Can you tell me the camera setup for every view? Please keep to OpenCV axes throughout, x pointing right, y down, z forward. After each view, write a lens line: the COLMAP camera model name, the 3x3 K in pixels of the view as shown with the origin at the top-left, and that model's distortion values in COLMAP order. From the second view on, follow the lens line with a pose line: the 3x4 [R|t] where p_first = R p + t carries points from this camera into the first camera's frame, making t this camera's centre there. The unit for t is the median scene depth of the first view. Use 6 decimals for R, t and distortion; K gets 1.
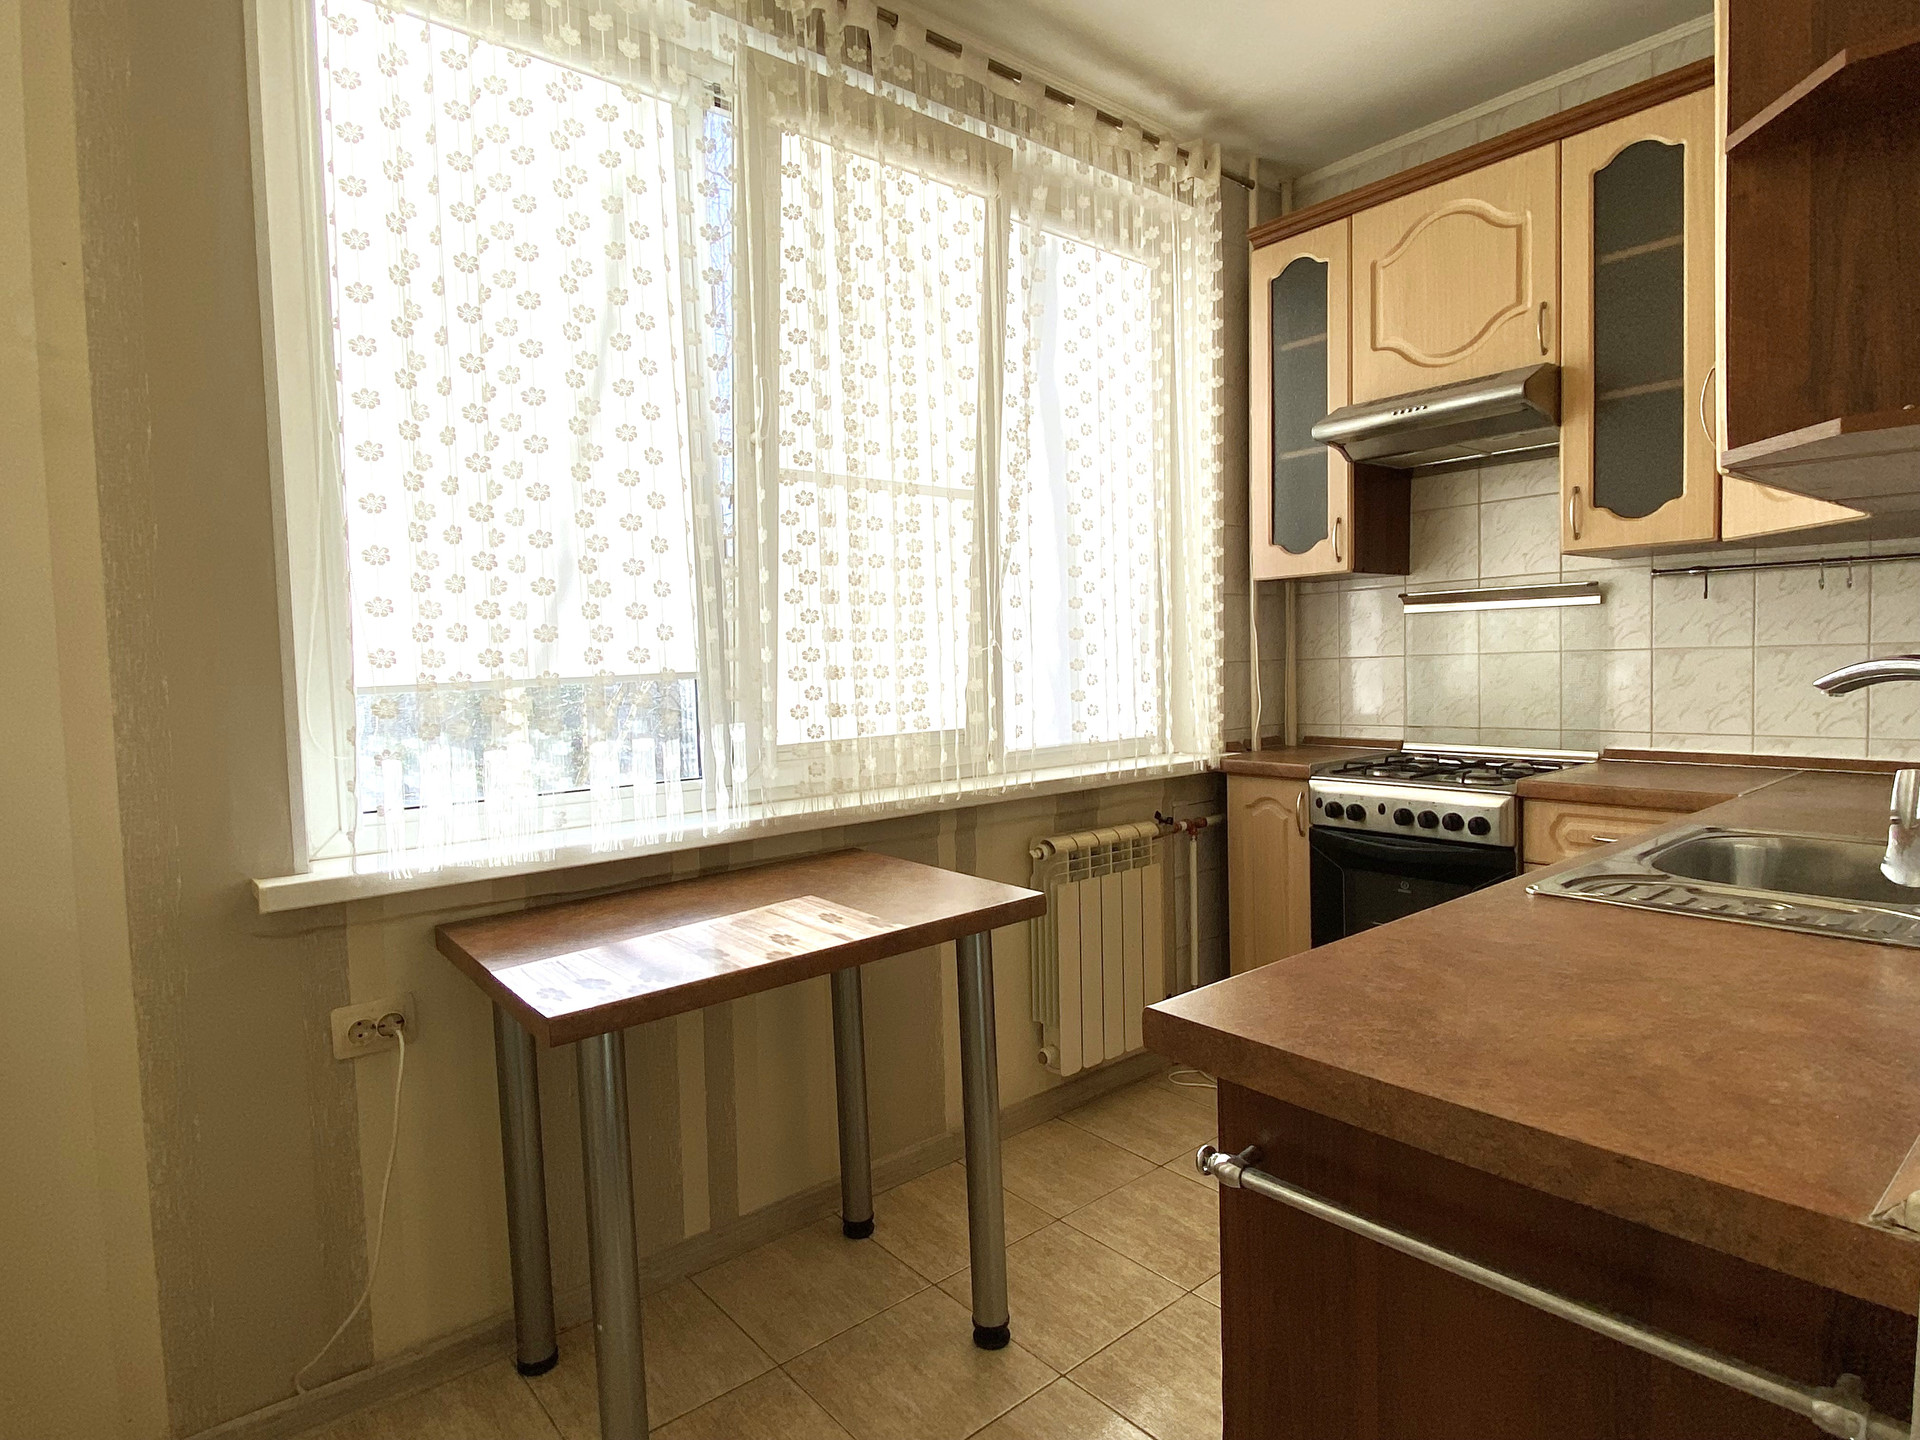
lens RADIAL K [[1053.4, 0, 960.0], [0, 1053.4, 720.0], [0, 0, 1]] dist [0.018685, -0.028579]
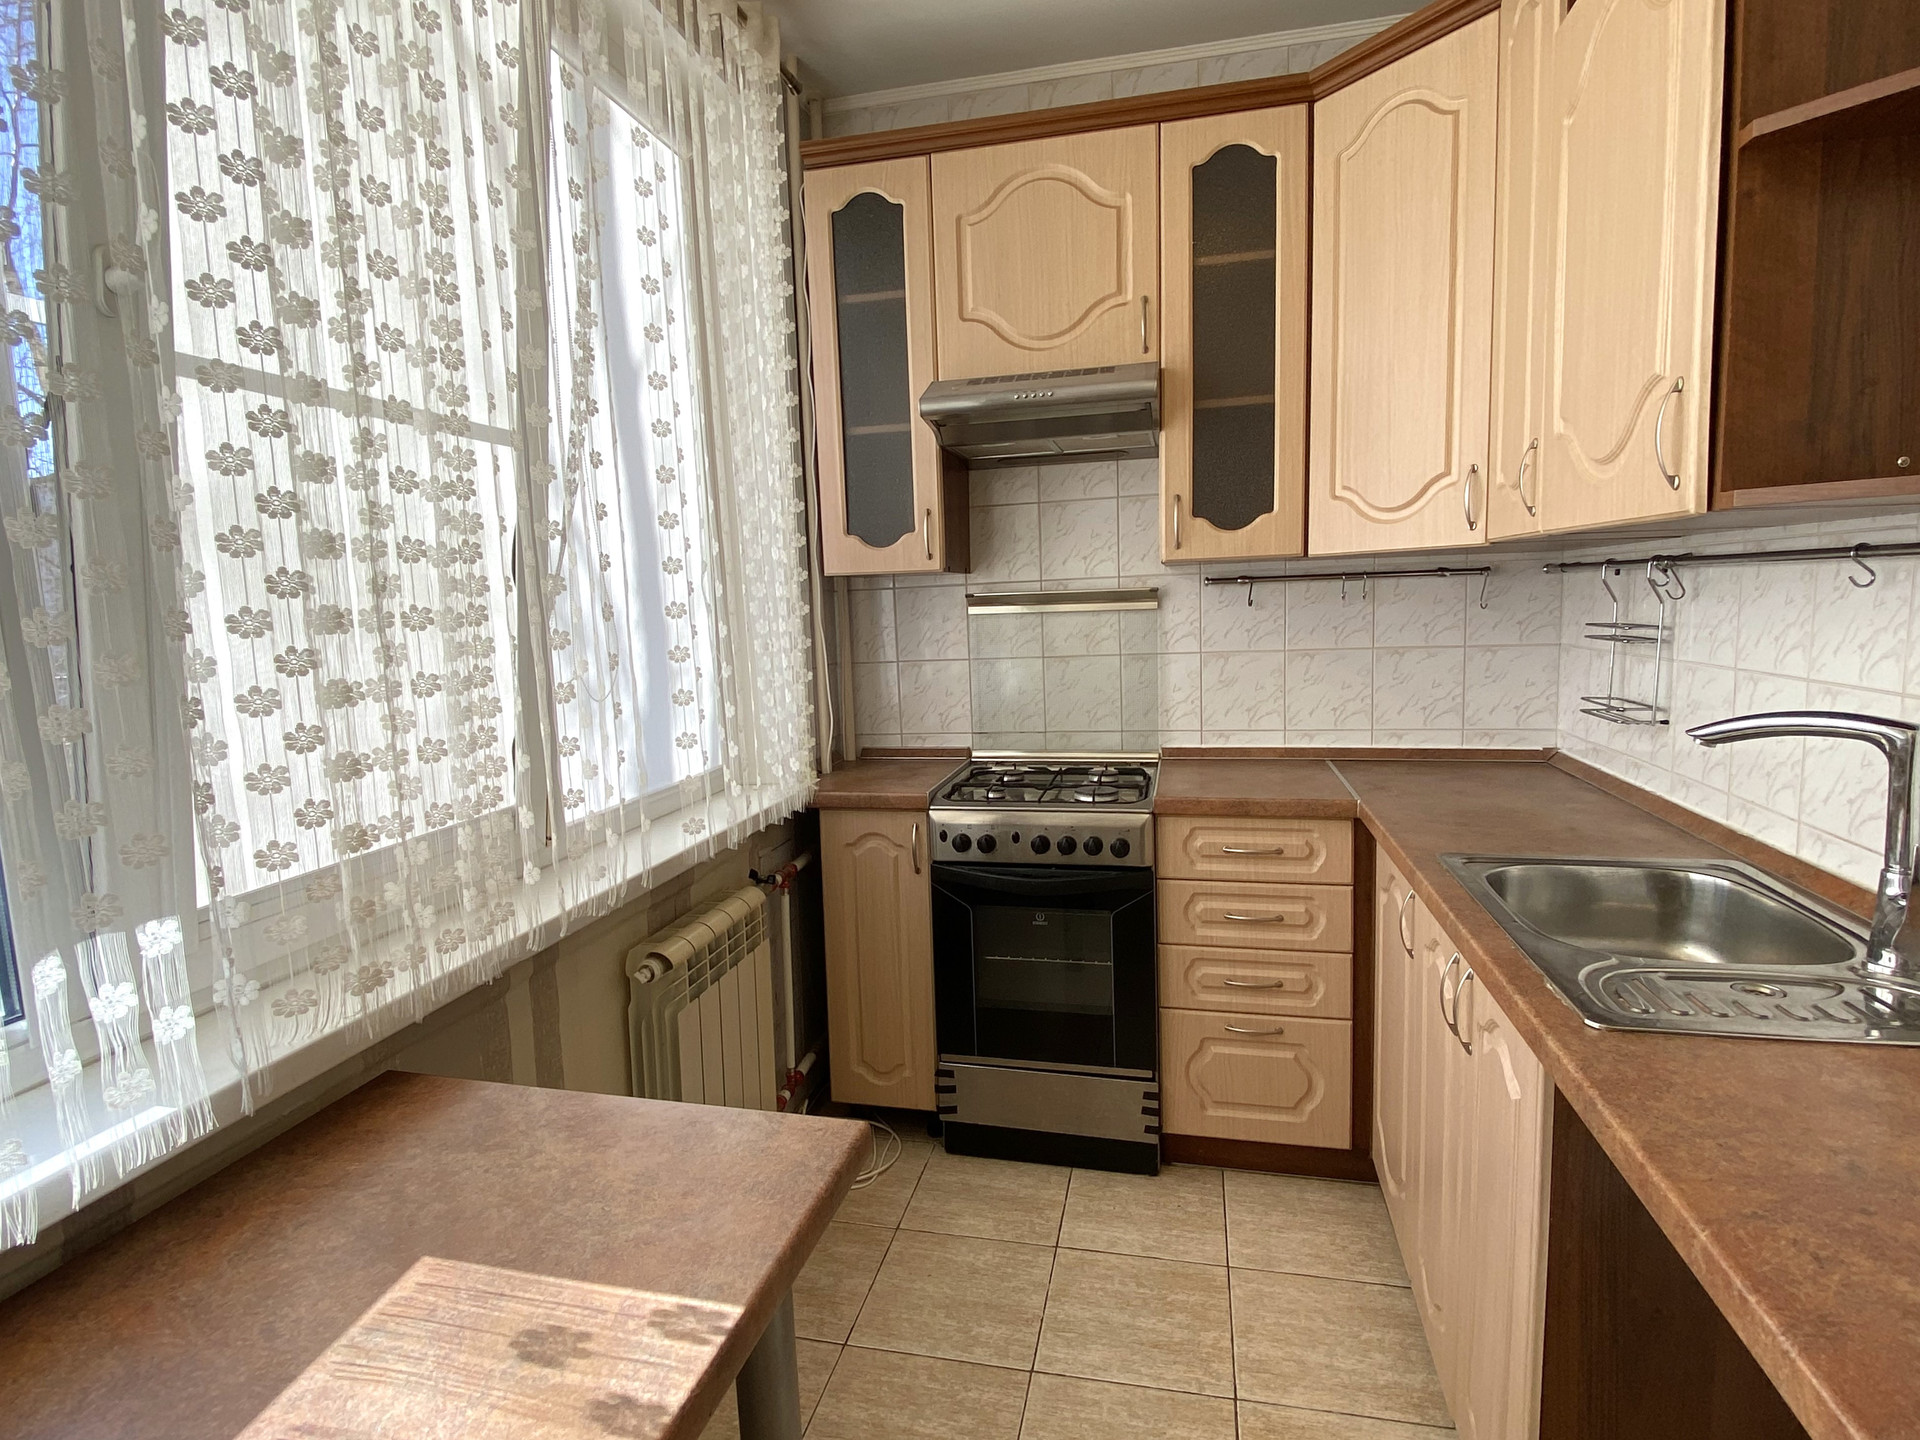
lens RADIAL K [[995.0, 0, 960.0], [0, 995.0, 720.0], [0, 0, 1]] dist [0.053577, -0.051464]
pose [[0.799678, -0.070429, 0.596284, -0.142164], [0.045825, 0.997359, 0.056346, -0.067219], [-0.598677, -0.017734, 0.800794, 0.342025]]
